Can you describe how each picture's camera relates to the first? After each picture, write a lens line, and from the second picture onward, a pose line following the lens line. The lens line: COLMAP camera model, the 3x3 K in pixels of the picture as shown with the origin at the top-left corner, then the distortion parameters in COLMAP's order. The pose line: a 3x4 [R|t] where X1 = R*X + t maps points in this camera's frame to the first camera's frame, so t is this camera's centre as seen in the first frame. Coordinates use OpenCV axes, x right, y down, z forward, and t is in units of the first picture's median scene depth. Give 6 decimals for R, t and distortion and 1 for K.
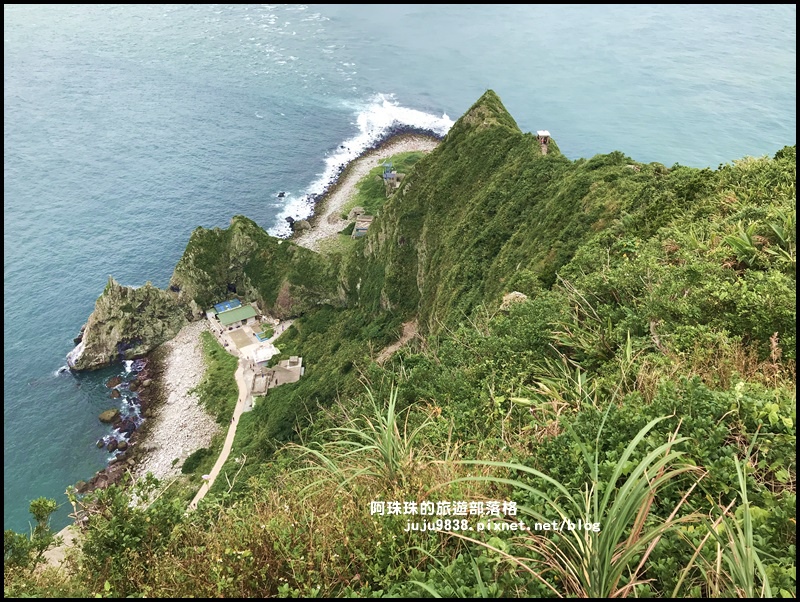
lens RADIAL K [[653.6, 0, 398.5], [0, 653.6, 302.1], [0, 0, 1]] dist [-0.001262, -0.000868]
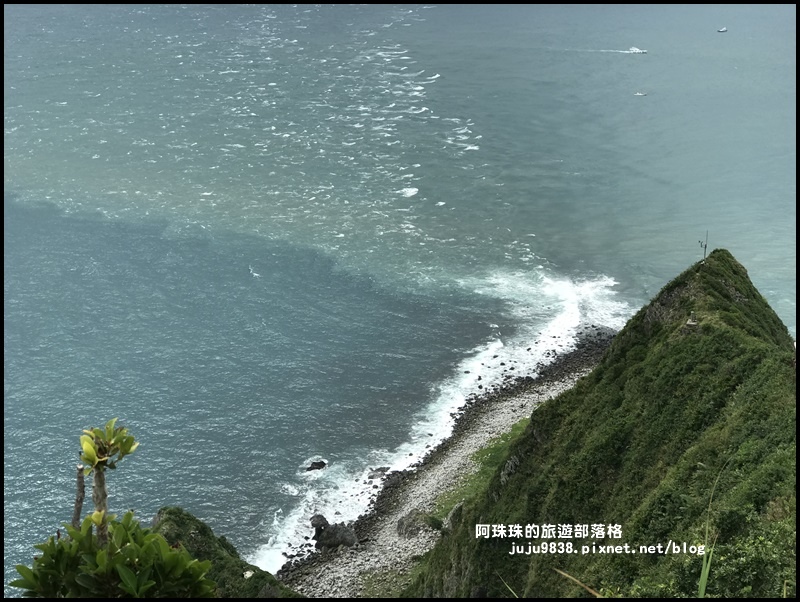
lens RADIAL K [[1324.6, 0, 402.1], [0, 1324.6, 297.6], [0, 0, 1]] dist [0.066359, 0.000000]
pose [[0.983292, 0.033665, -0.178893, 0.098547], [-0.083911, 0.955937, -0.281326, -0.037938], [0.161539, 0.291637, 0.942790, 0.173871]]
